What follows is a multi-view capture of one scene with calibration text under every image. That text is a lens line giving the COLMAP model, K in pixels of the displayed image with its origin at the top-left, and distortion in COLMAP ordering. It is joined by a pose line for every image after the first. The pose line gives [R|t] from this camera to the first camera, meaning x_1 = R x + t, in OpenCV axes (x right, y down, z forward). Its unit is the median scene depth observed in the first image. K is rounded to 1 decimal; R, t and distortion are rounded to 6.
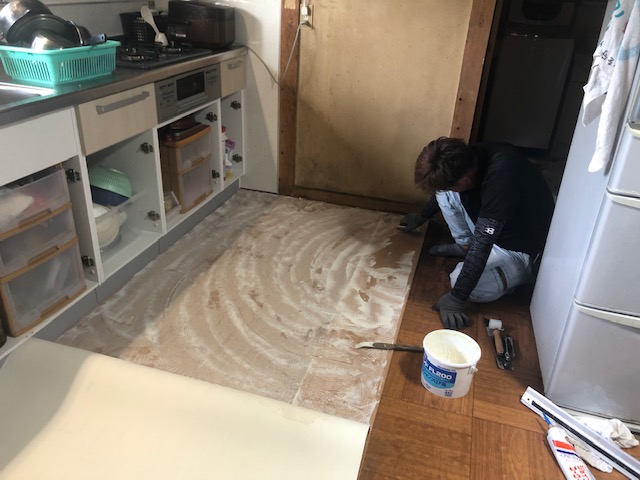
lens RADIAL K [[517.8, 0, 320.0], [0, 517.8, 240.0], [0, 0, 1]] dist [0.001395, -0.007001]
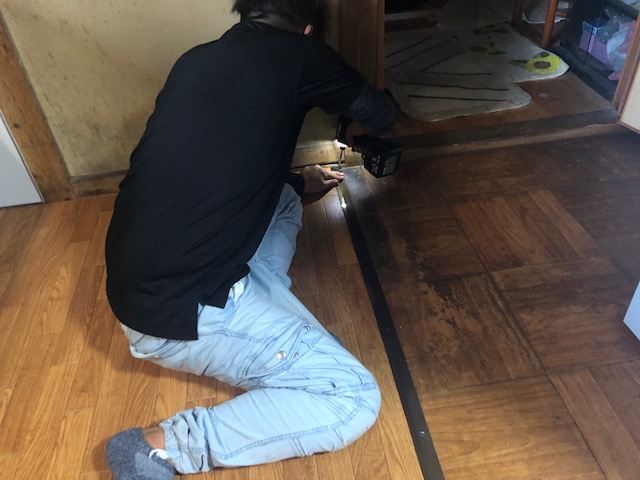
lens RADIAL K [[526.8, 0, 319.7], [0, 526.8, 230.3], [0, 0, 1]] dist [-0.003216, -0.002927]
pose [[0.905485, -0.337958, 0.256674, 0.032632], [0.281668, 0.930999, 0.232172, -0.156410], [-0.317428, -0.137931, 0.938198, 0.617655]]
